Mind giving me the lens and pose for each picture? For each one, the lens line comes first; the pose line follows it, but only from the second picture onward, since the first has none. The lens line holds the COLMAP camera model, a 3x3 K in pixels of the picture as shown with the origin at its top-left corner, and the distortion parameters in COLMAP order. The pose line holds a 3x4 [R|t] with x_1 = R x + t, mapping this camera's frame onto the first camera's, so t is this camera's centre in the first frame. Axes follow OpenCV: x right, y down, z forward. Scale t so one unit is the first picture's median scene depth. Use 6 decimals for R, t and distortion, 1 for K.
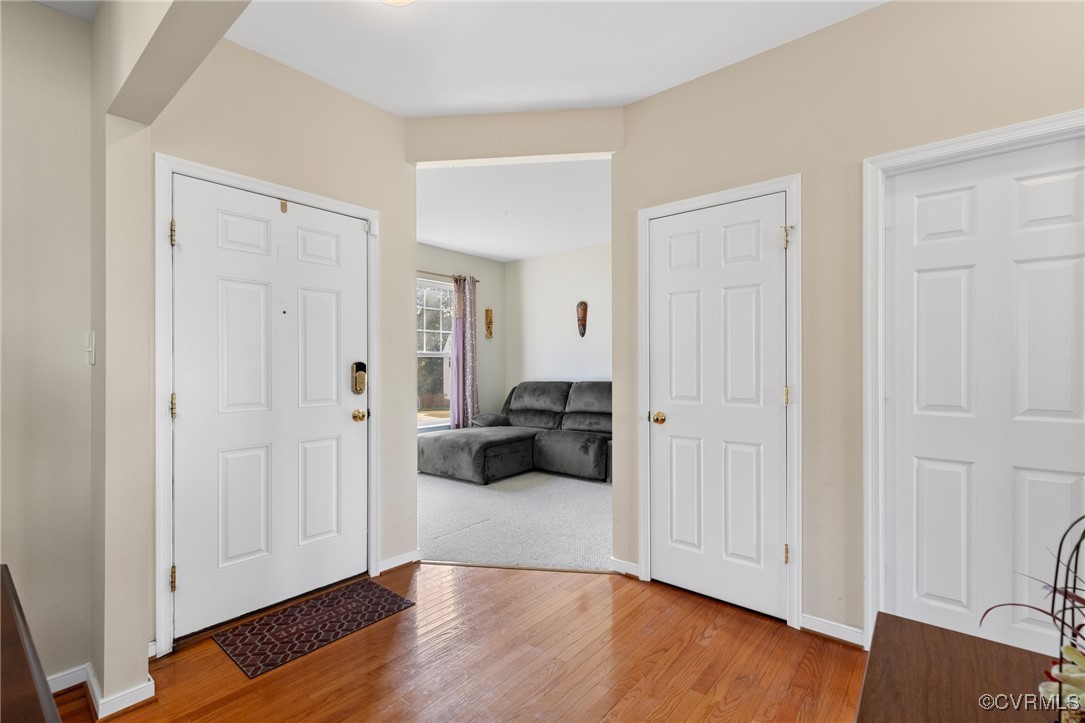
lens RADIAL K [[482.9, 0, 544.1], [0, 482.9, 359.6], [0, 0, 1]] dist [0.002689, 0.000440]
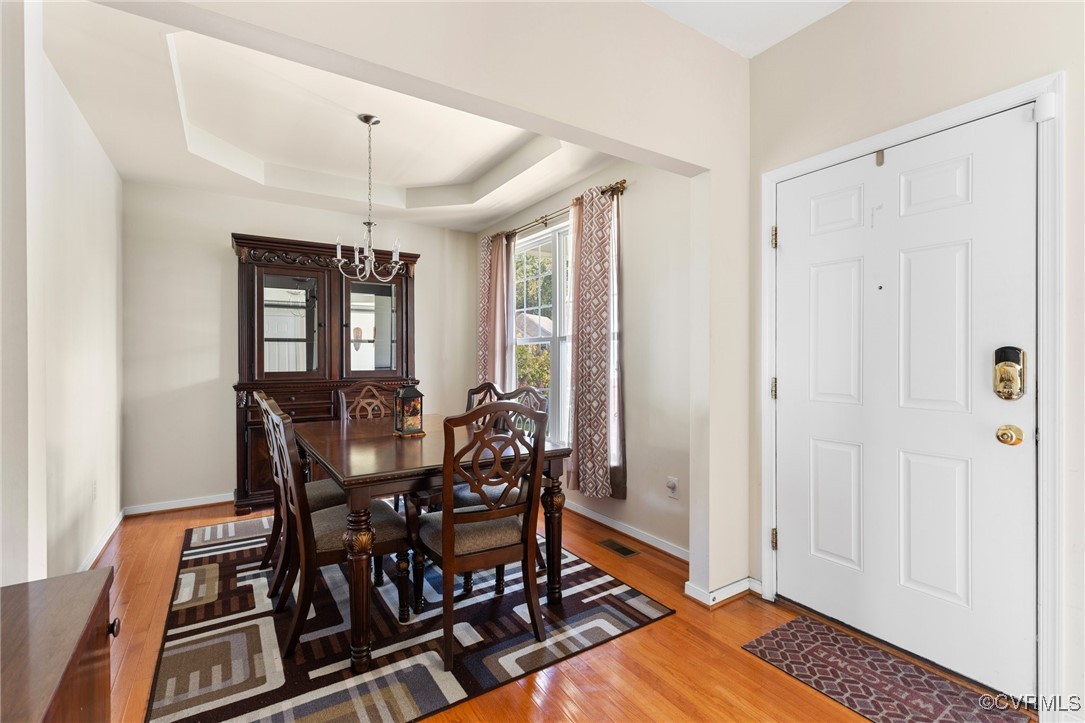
lens RADIAL K [[482.9, 0, 544.1], [0, 482.9, 359.6], [0, 0, 1]] dist [0.002689, 0.000440]
pose [[-0.291597, 0.004373, -0.956531, 0.427998], [0.003081, 0.999989, 0.003633, 0.019547], [0.956536, -0.001888, -0.291607, 0.720778]]
